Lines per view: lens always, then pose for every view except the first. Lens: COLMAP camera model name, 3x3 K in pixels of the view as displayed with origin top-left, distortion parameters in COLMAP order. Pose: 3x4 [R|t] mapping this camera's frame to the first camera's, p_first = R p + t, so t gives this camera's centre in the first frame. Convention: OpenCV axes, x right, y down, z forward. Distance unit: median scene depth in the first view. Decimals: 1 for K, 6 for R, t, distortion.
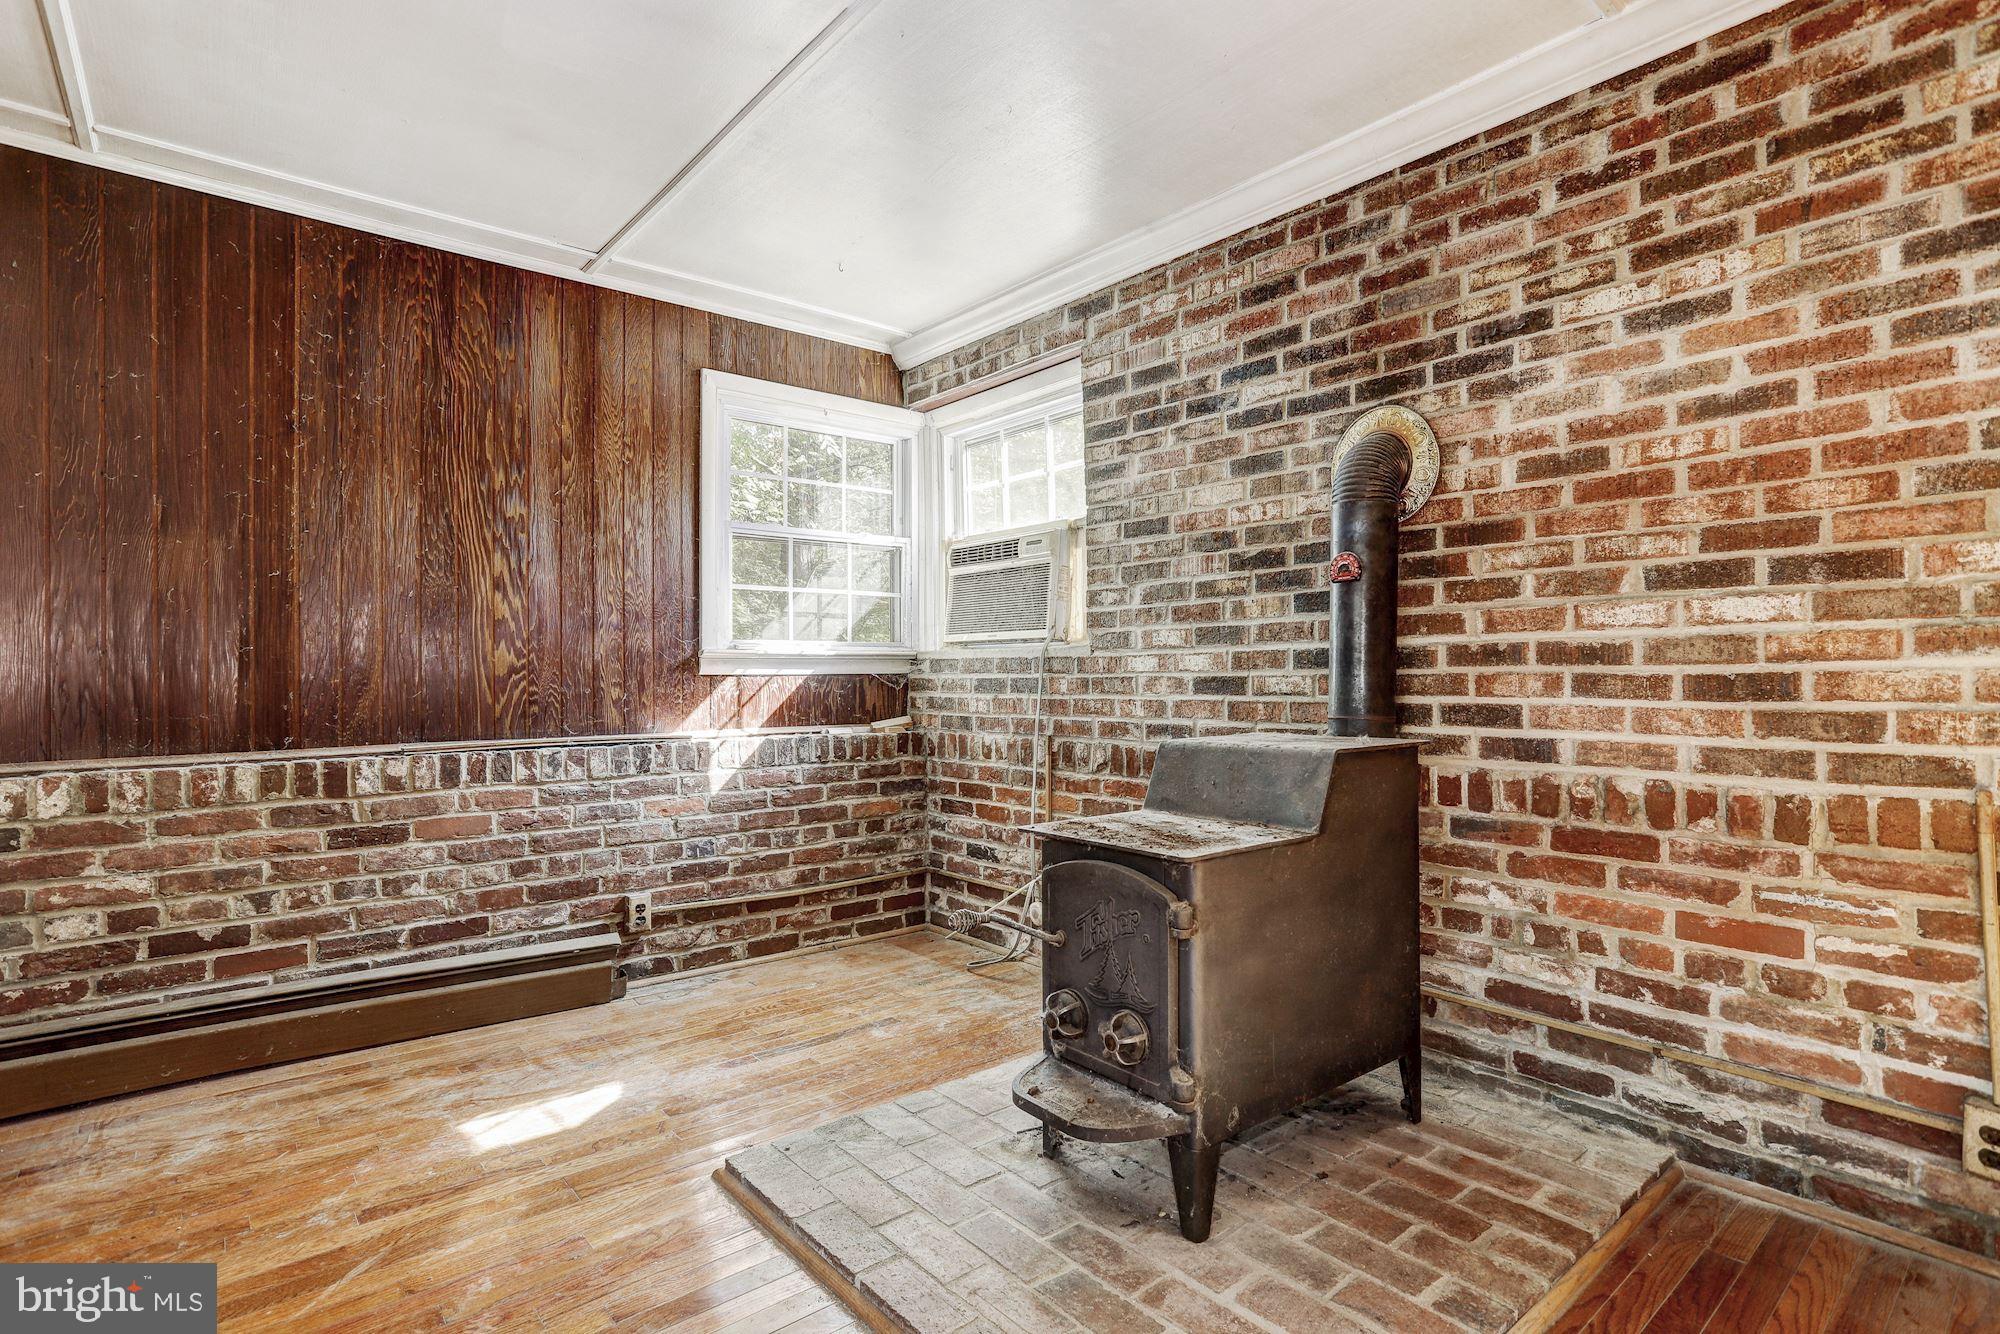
lens RADIAL K [[973.2, 0, 986.5], [0, 973.2, 661.6], [0, 0, 1]] dist [-0.064360, 0.030769]
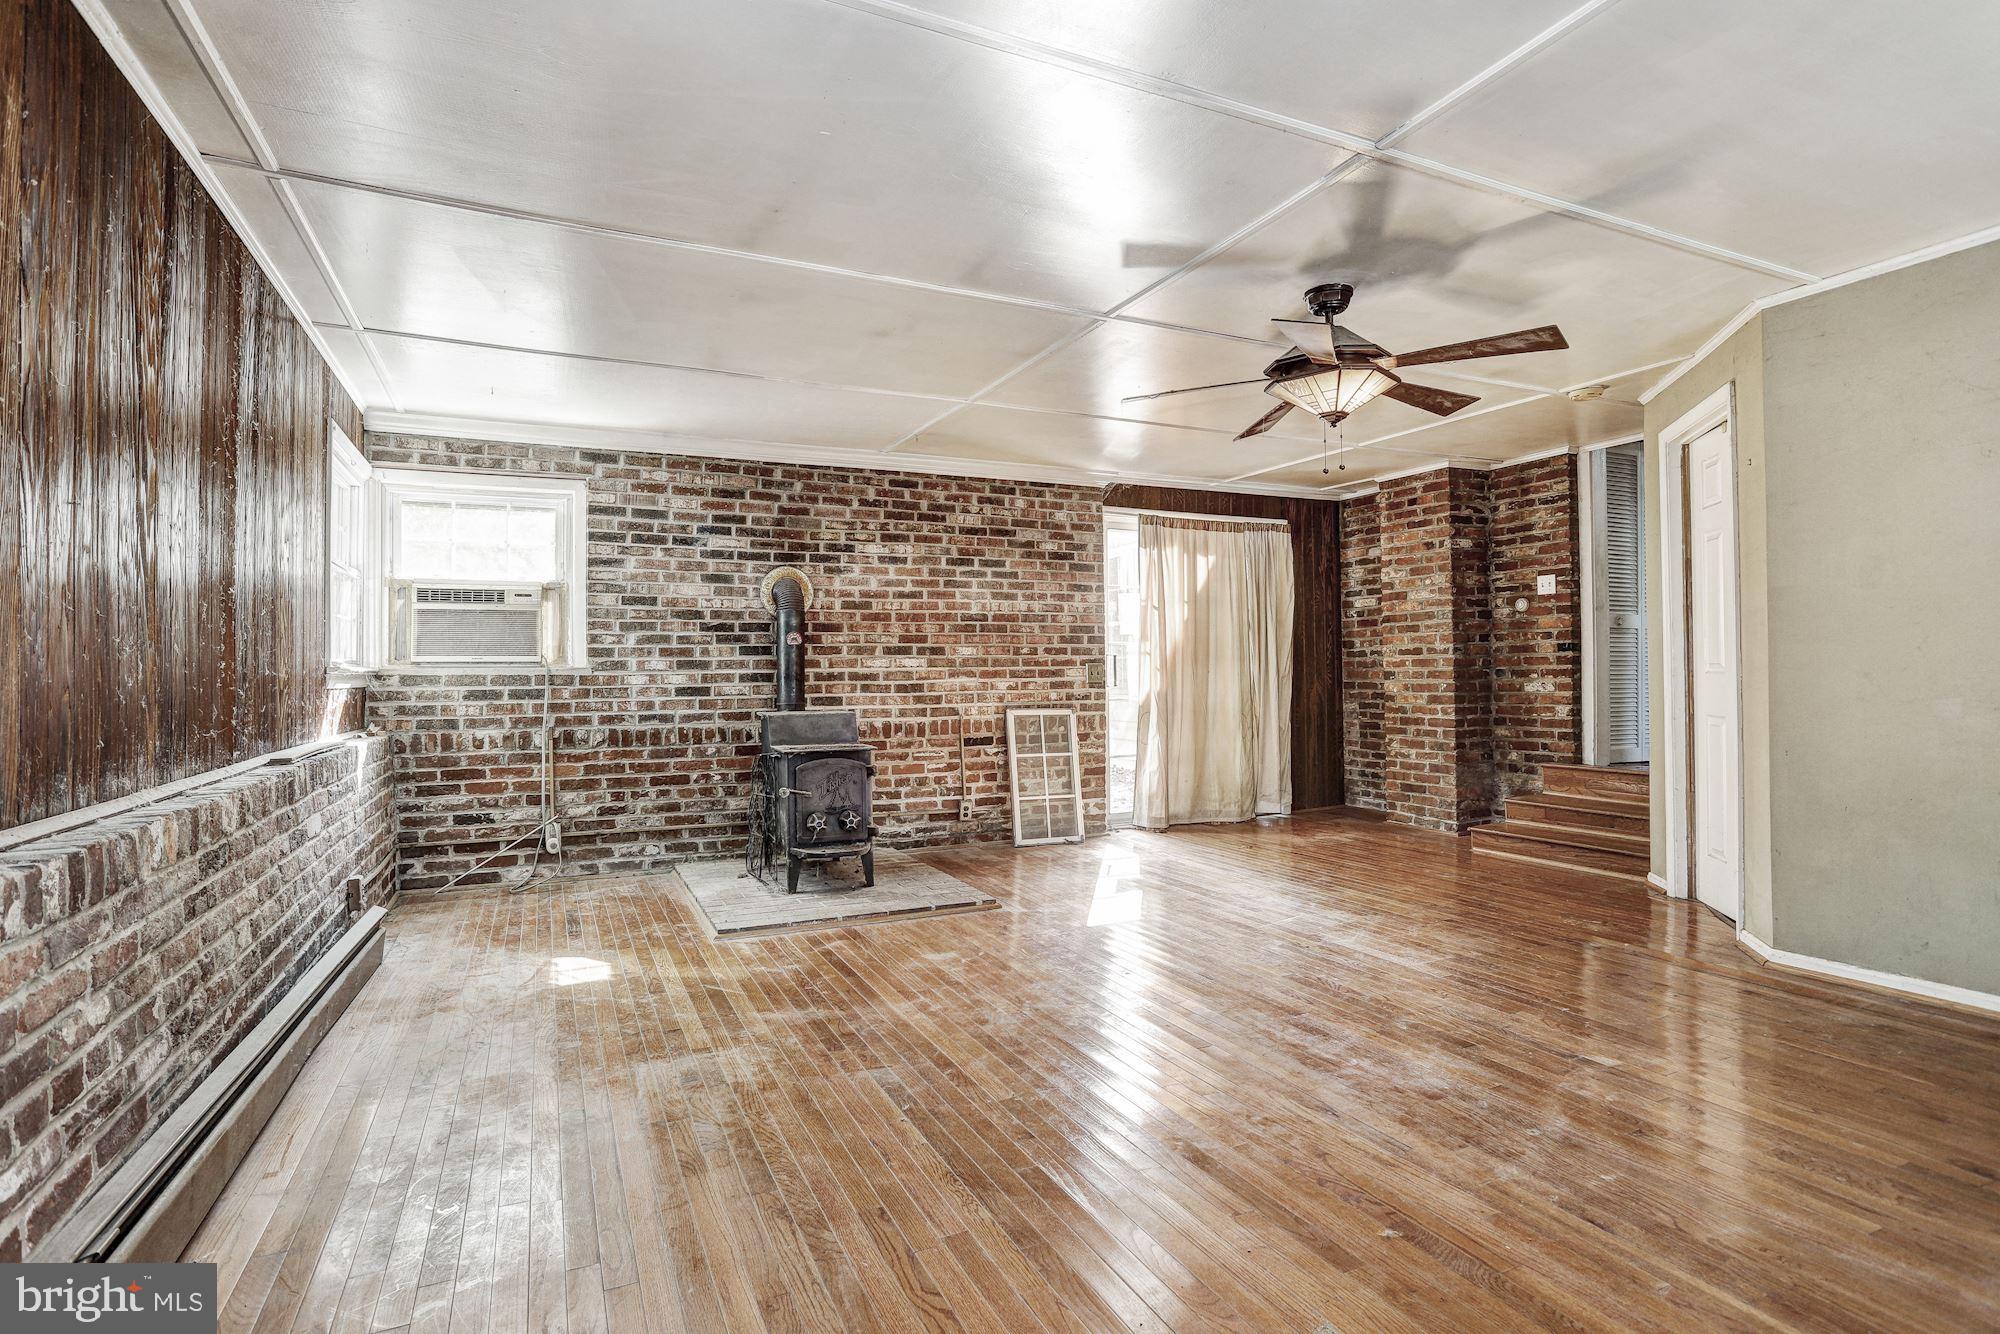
lens RADIAL K [[972.7, 0, 976.1], [0, 972.7, 662.4], [0, 0, 1]] dist [-0.069690, 0.052807]
pose [[0.272574, 0.017303, 0.961979, -1.508712], [-0.005897, 0.999850, -0.016313, -0.004726], [-0.962117, -0.001226, 0.272635, -0.045921]]
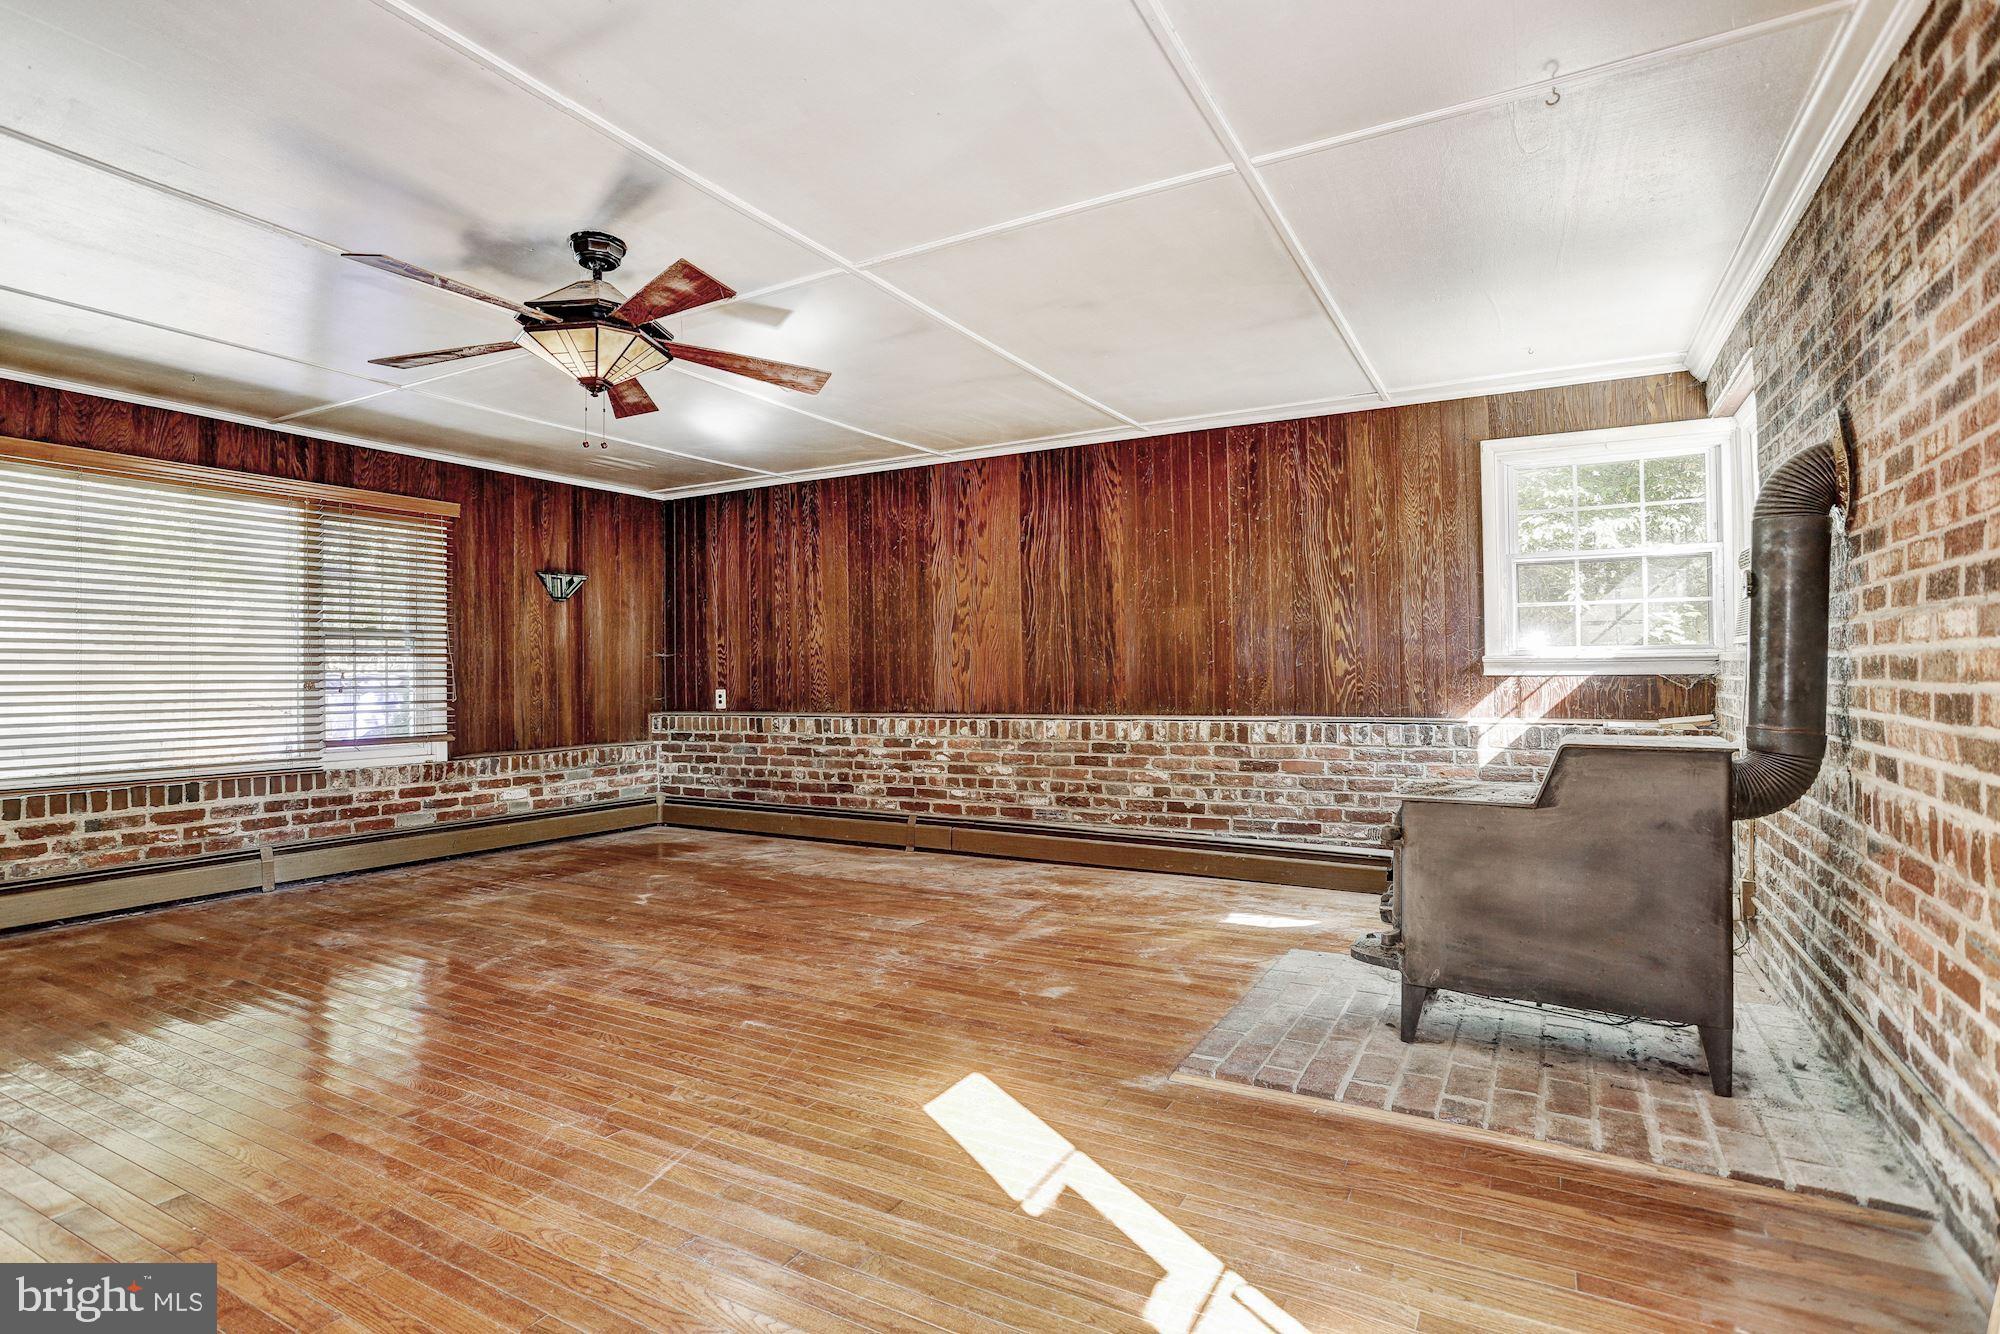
lens RADIAL K [[978.2, 0, 987.7], [0, 978.2, 662.4], [0, 0, 1]] dist [-0.061222, 0.028030]
pose [[0.359592, -0.005124, -0.933095, 0.889642], [0.018563, 0.999826, 0.001663, -0.024428], [0.932925, -0.017919, 0.359625, -0.131010]]
